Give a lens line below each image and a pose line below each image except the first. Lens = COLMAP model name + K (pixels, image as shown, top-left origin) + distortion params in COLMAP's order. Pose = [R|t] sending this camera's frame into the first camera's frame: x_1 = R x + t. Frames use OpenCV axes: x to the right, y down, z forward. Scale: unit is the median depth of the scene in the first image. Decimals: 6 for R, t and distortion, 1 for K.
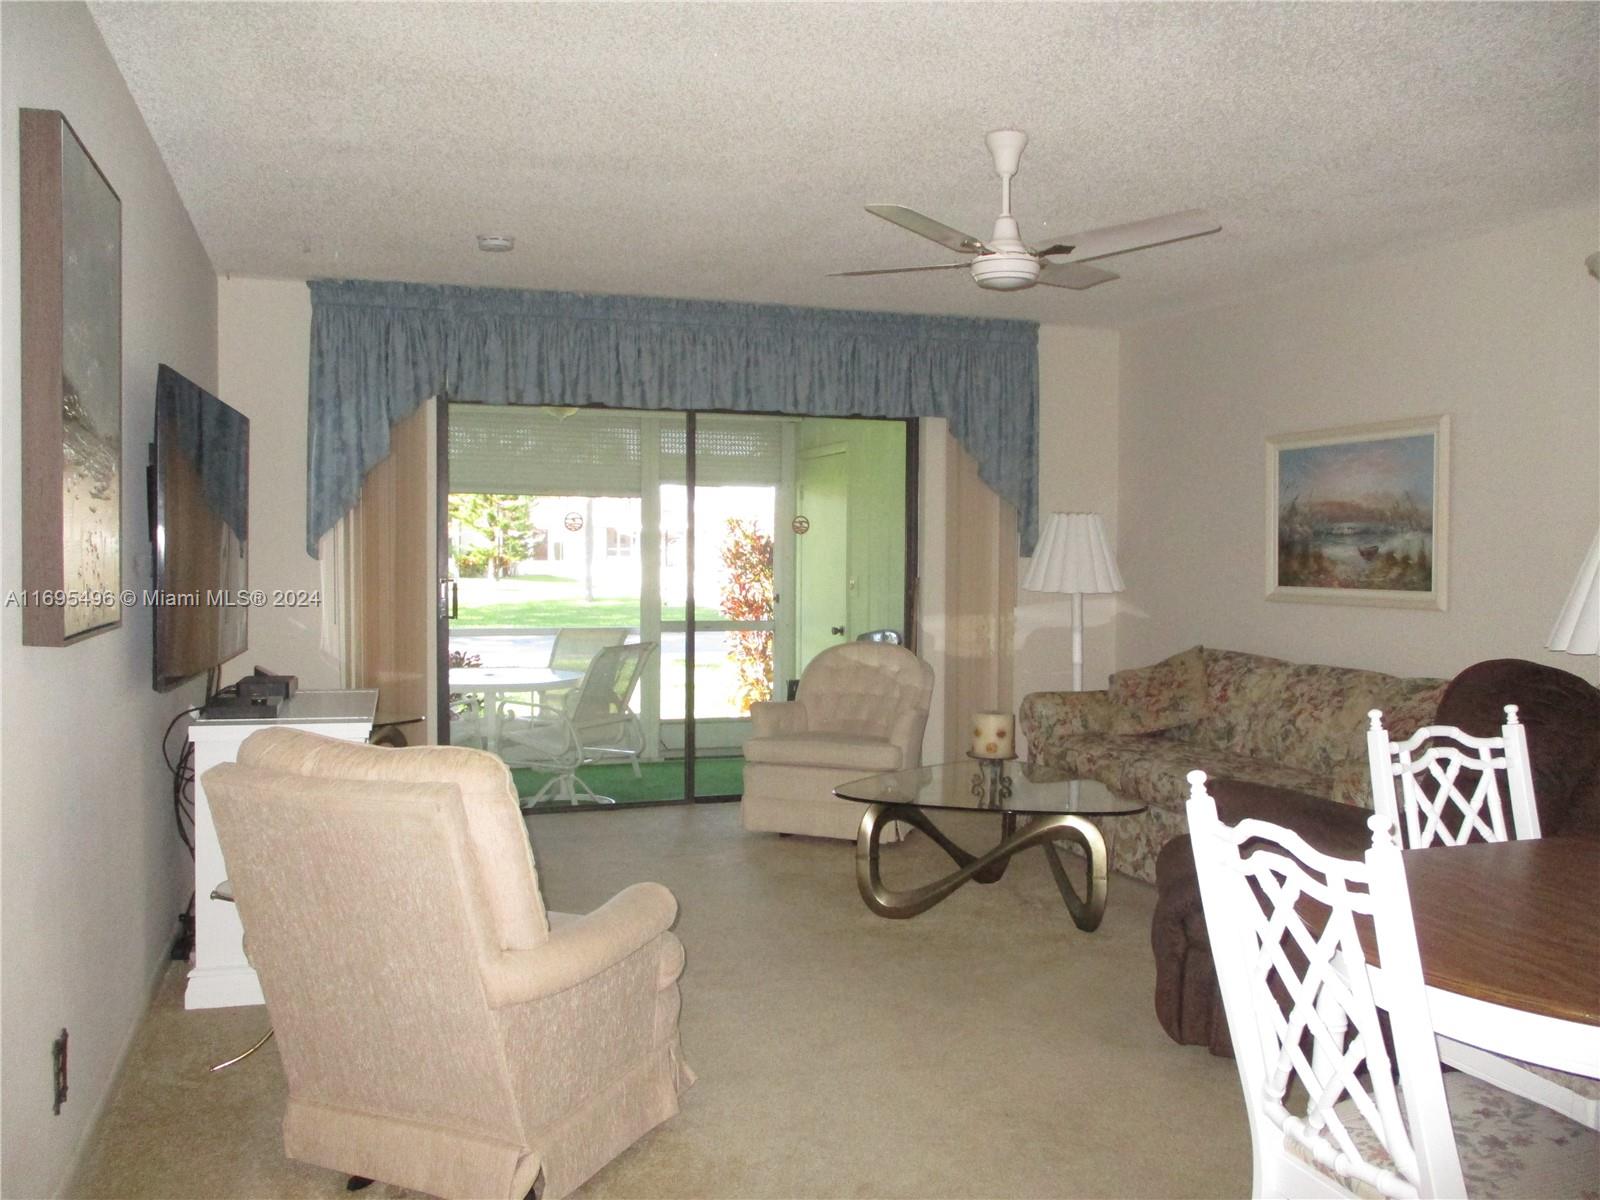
lens RADIAL K [[1354.9, 0, 800.0], [0, 1354.9, 600.0], [0, 0, 1]] dist [-0.000800, -0.000116]
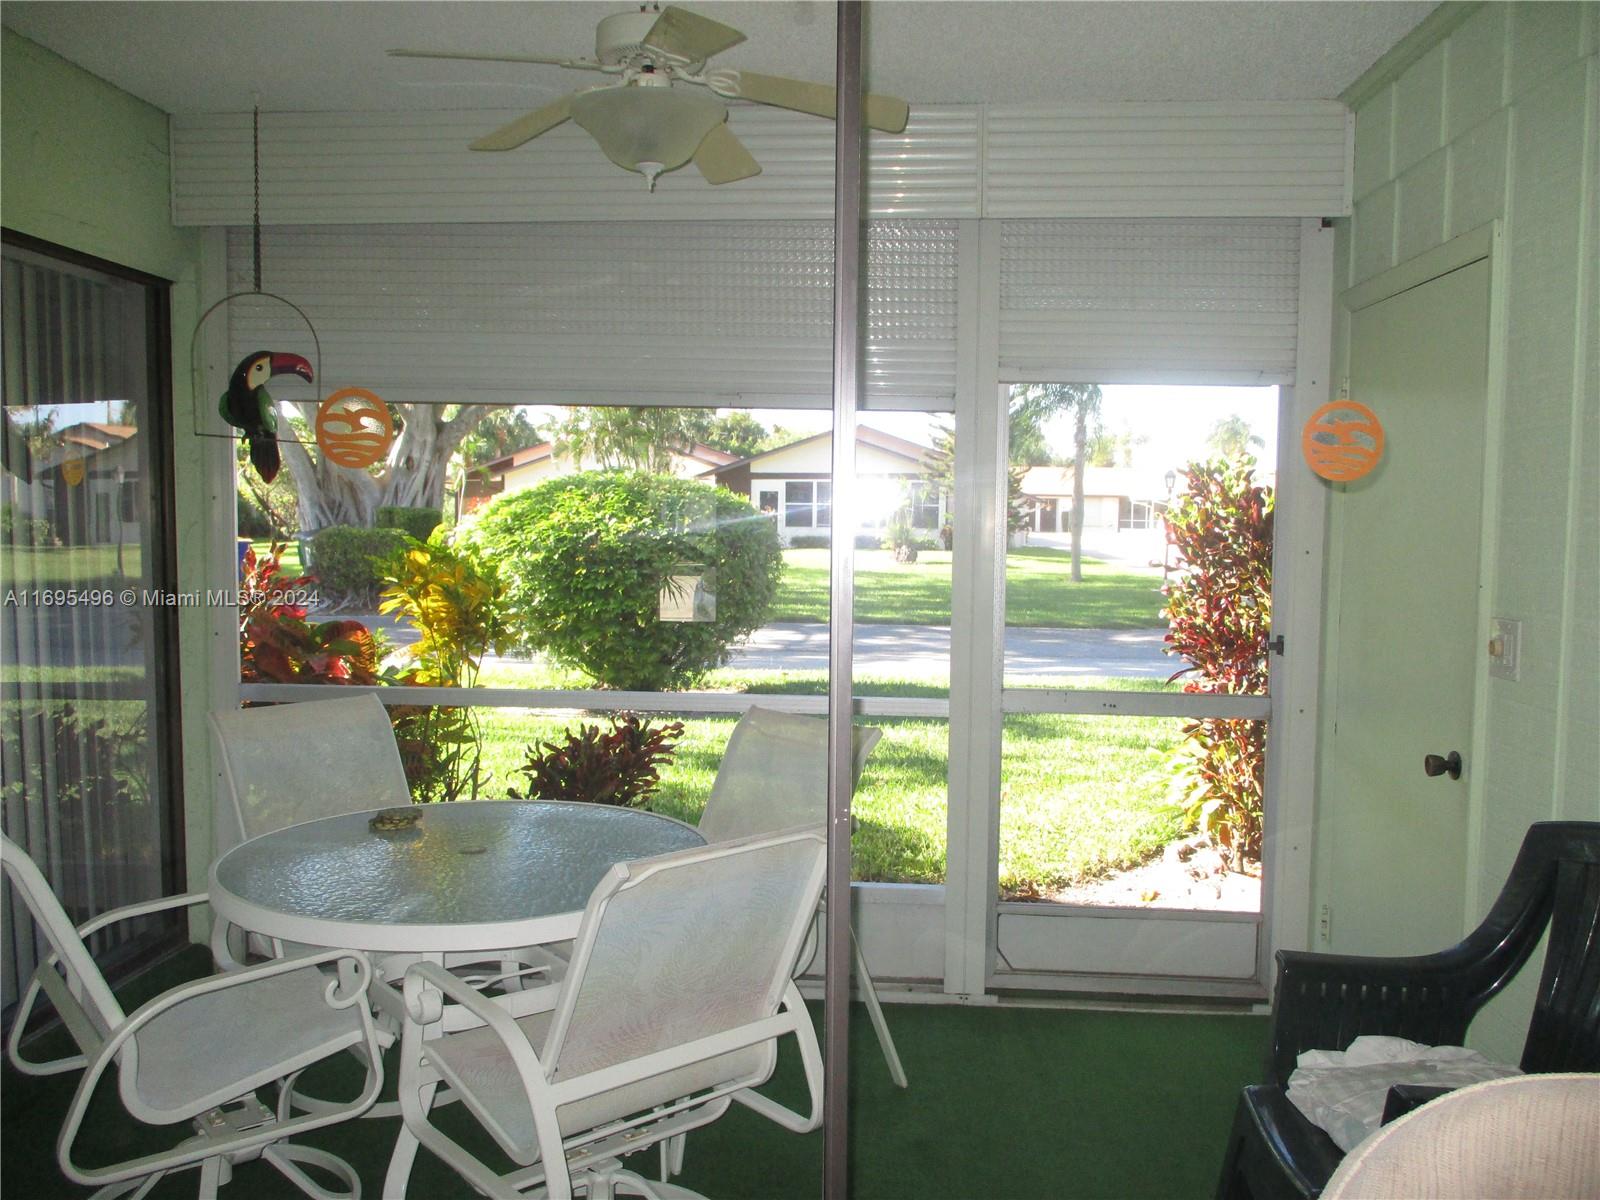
lens RADIAL K [[1344.9, 0, 800.0], [0, 1344.9, 600.0], [0, 0, 1]] dist [-0.020345, -0.007438]
pose [[0.927525, 0.026662, -0.372809, 0.000817], [-0.018476, 0.999504, 0.025513, -0.037772], [0.373304, -0.016776, 0.927557, 0.878274]]
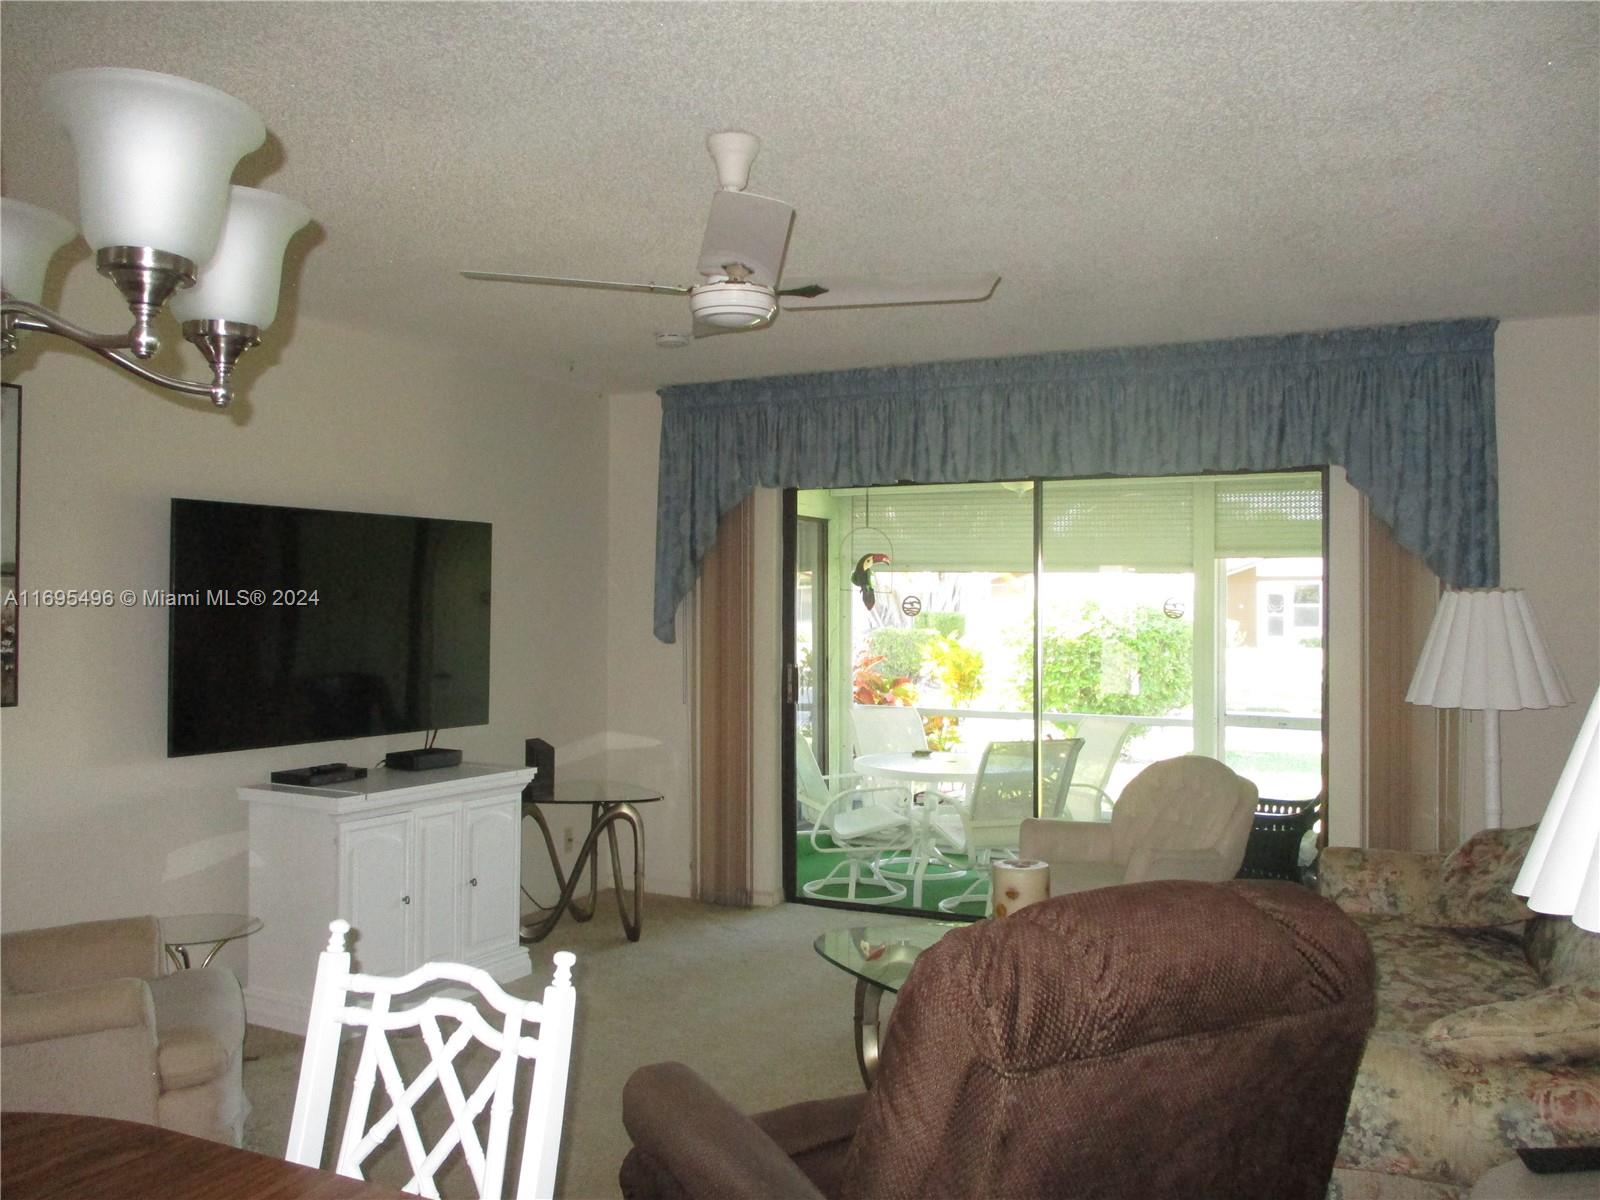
lens RADIAL K [[1344.9, 0, 800.0], [0, 1344.9, 600.0], [0, 0, 1]] dist [-0.020345, -0.007438]
pose [[0.715846, -0.008067, -0.698211, 0.469966], [-0.027322, 0.998844, -0.039553, -0.025379], [0.697723, 0.047390, 0.714798, 0.304062]]
